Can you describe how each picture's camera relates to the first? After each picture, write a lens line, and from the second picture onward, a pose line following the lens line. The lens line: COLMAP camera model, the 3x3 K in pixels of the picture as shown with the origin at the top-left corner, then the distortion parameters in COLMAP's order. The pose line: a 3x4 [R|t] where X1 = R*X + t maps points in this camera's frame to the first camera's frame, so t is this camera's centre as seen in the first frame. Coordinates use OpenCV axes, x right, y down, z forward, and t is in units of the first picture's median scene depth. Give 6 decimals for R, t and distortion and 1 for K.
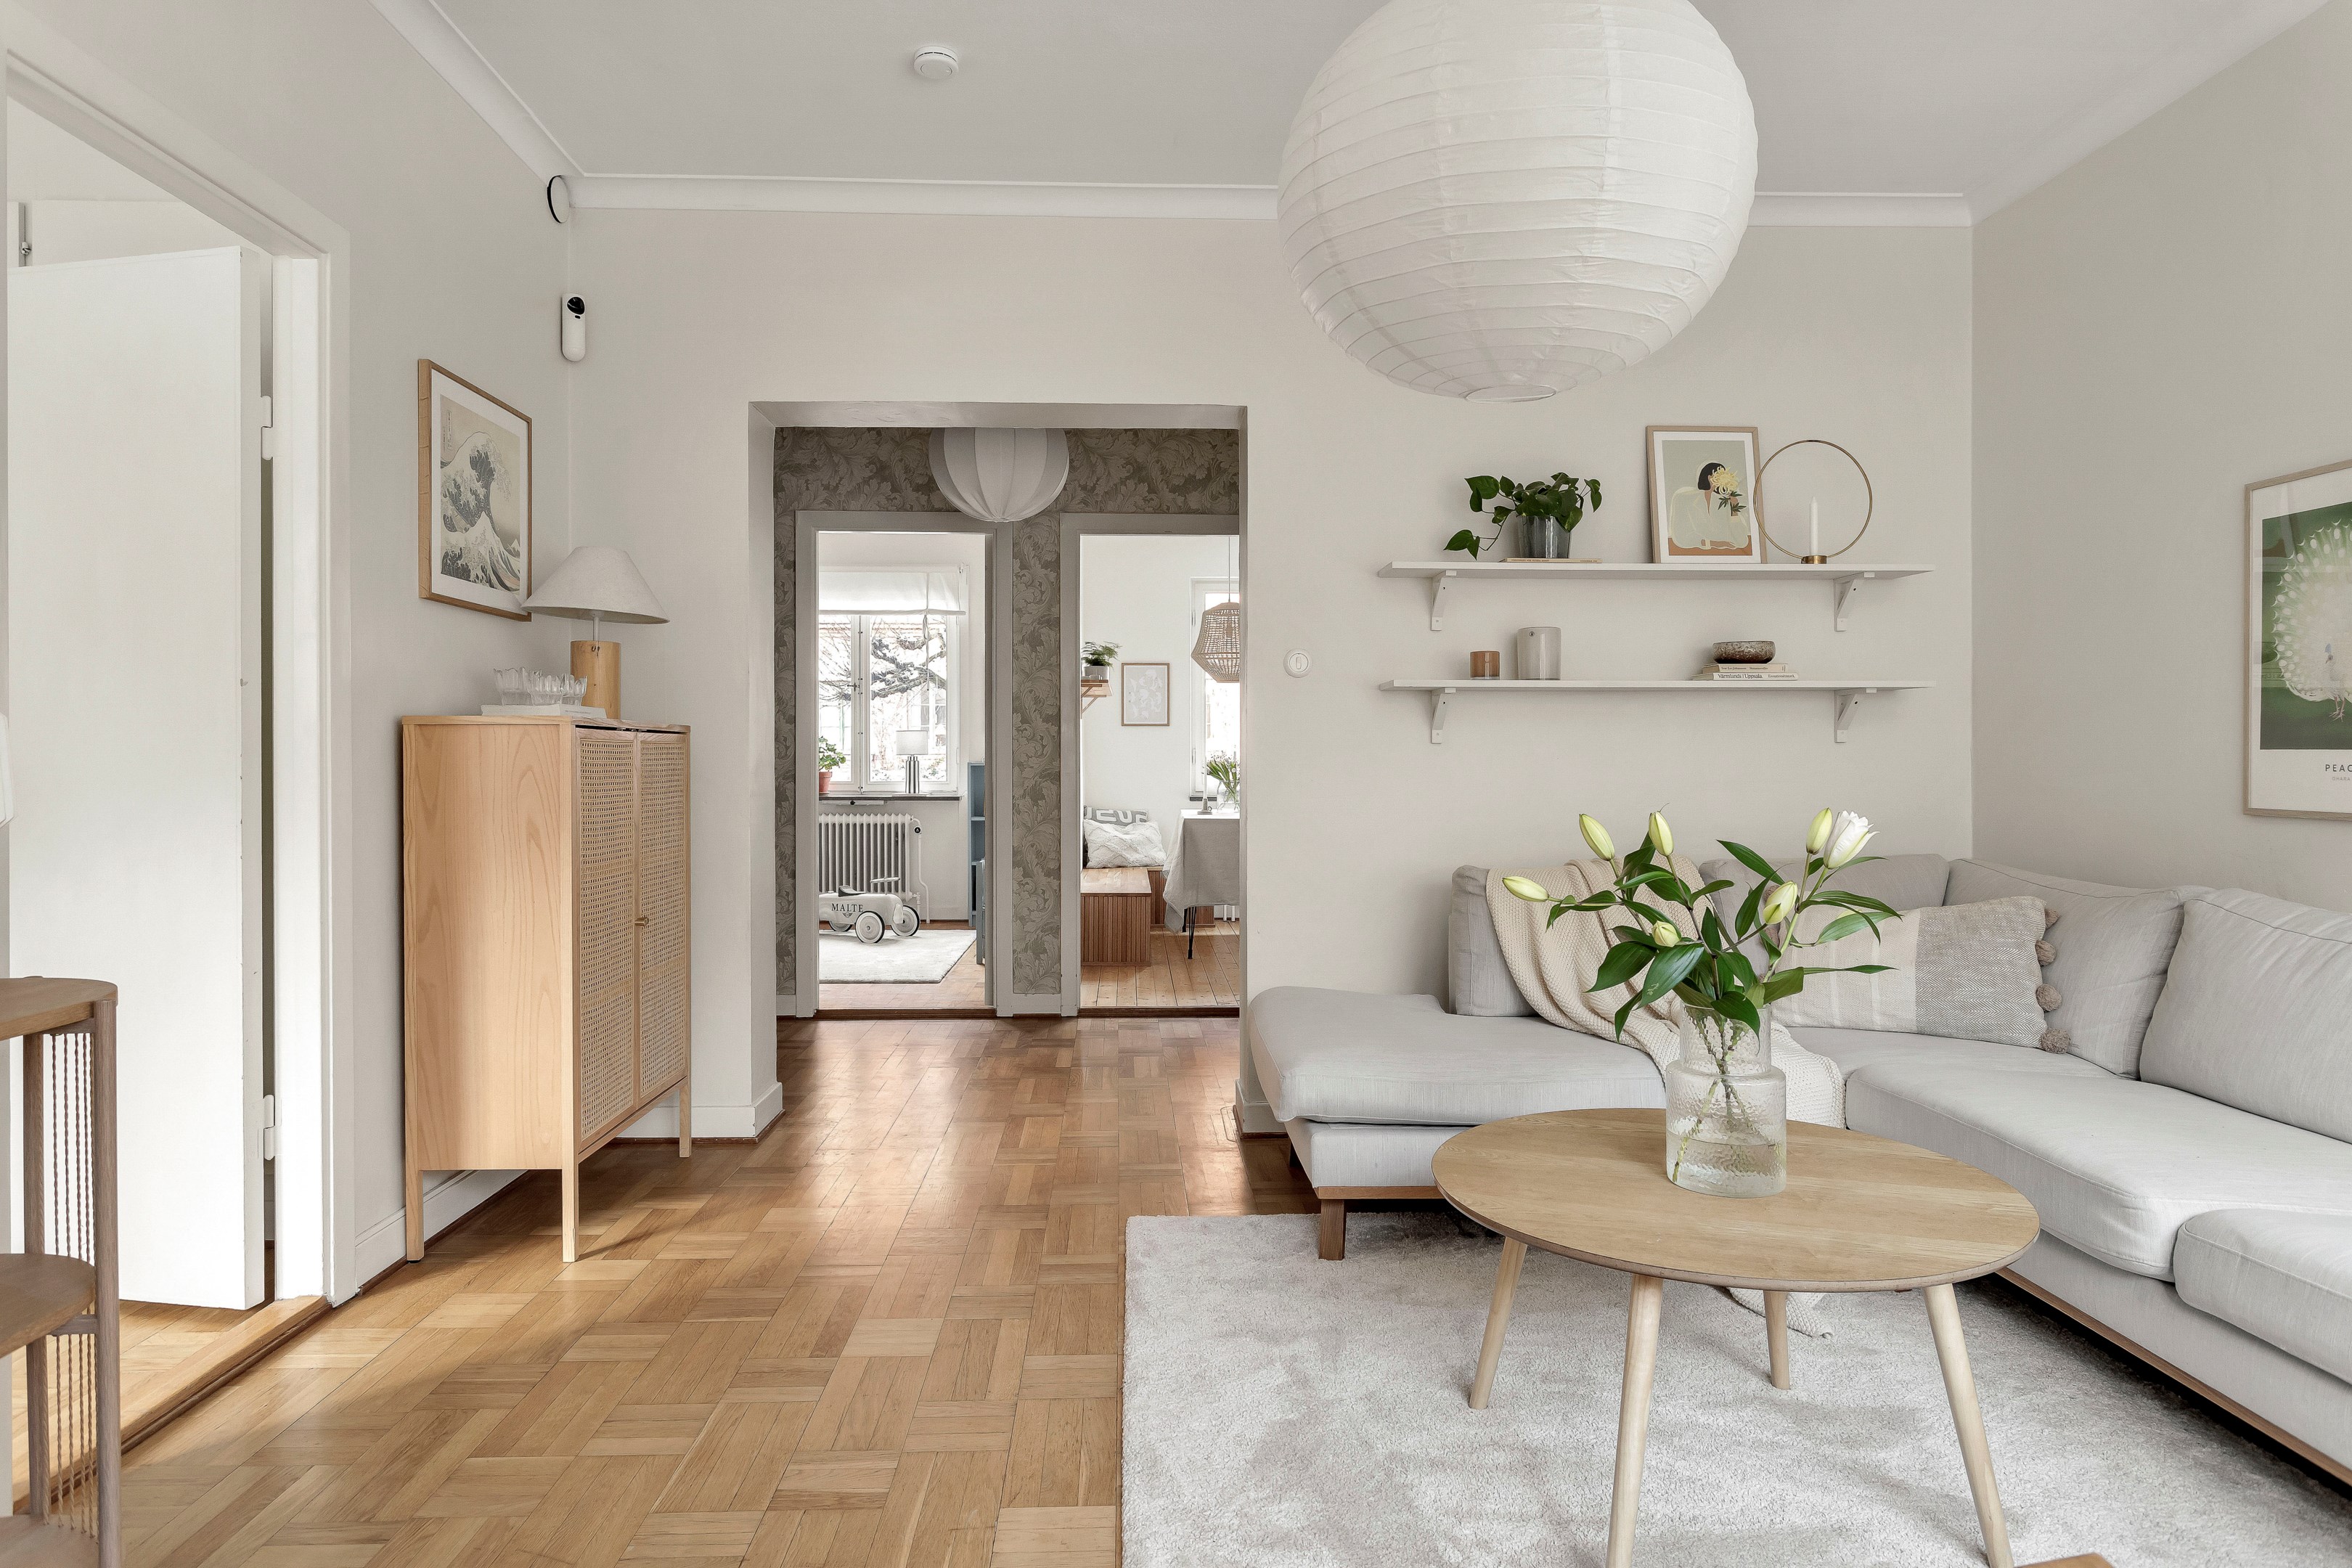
lens RADIAL K [[1345.1, 0, 1176.2], [0, 1345.1, 772.3], [0, 0, 1]] dist [-0.006671, -0.000142]
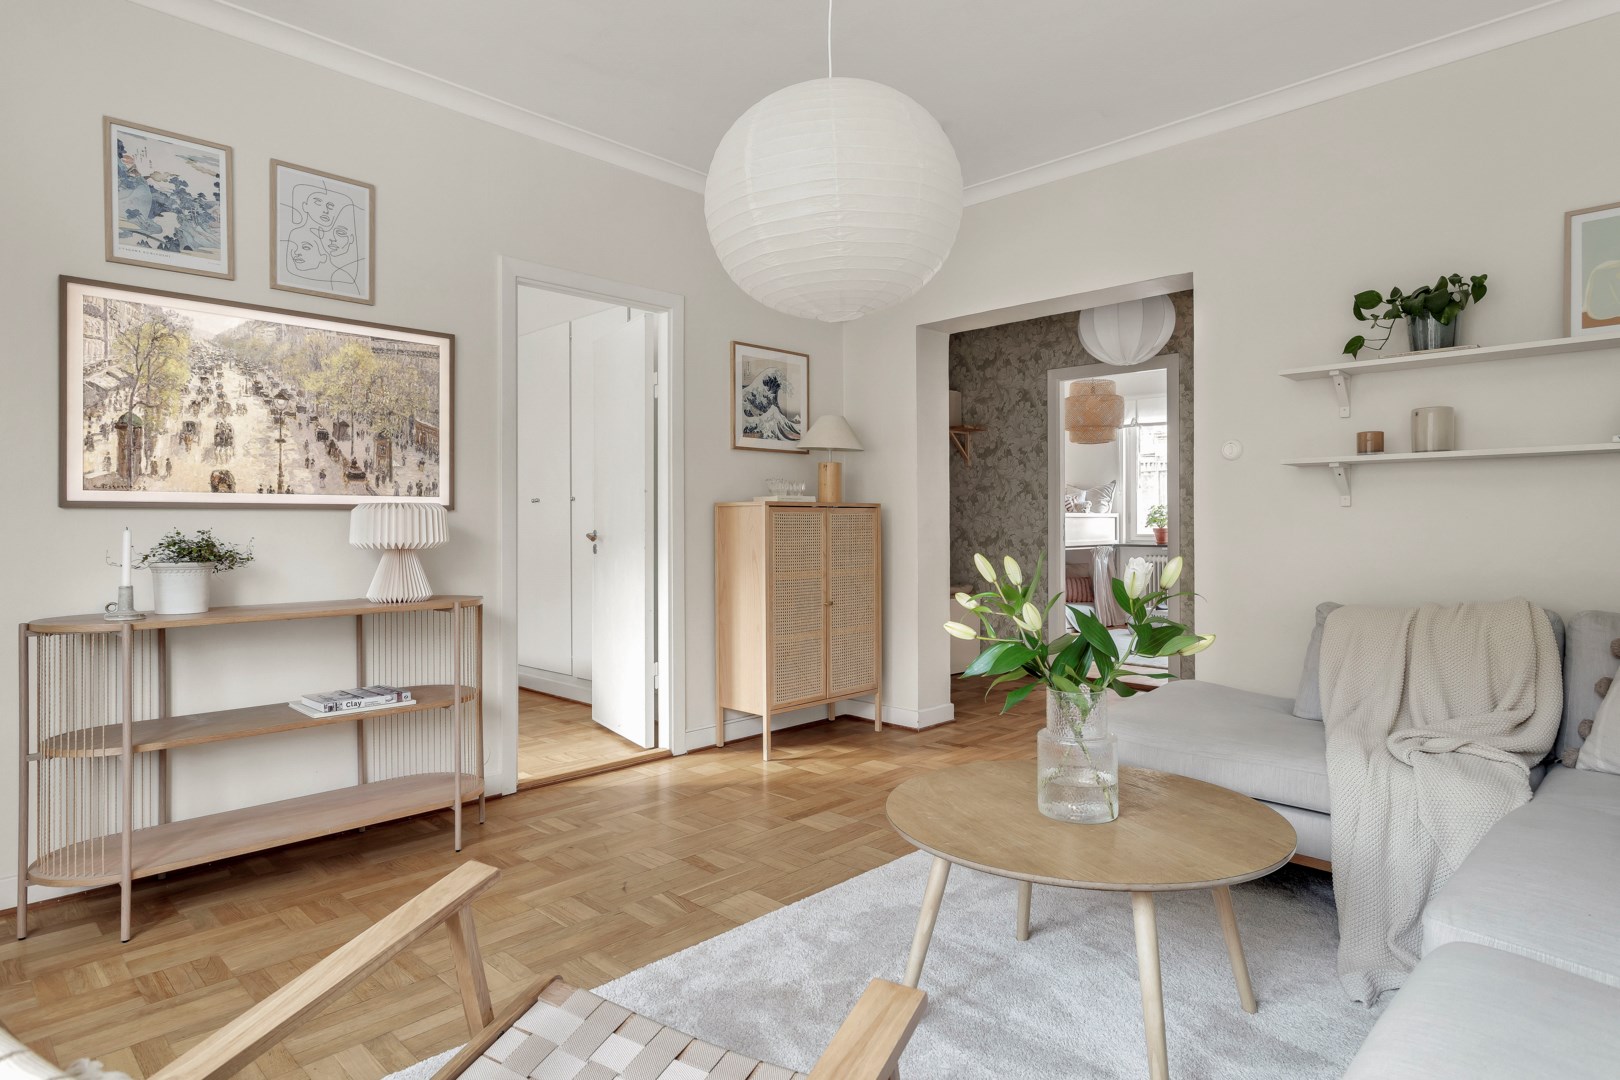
lens RADIAL K [[870.0, 0, 810.8], [0, 870.0, 521.3], [0, 0, 1]] dist [0.001105, 0.000604]
pose [[0.701504, -0.003919, -0.712655, 0.506153], [-0.002387, 0.999966, -0.007849, 0.000317], [0.712662, 0.007208, 0.701471, 0.080287]]
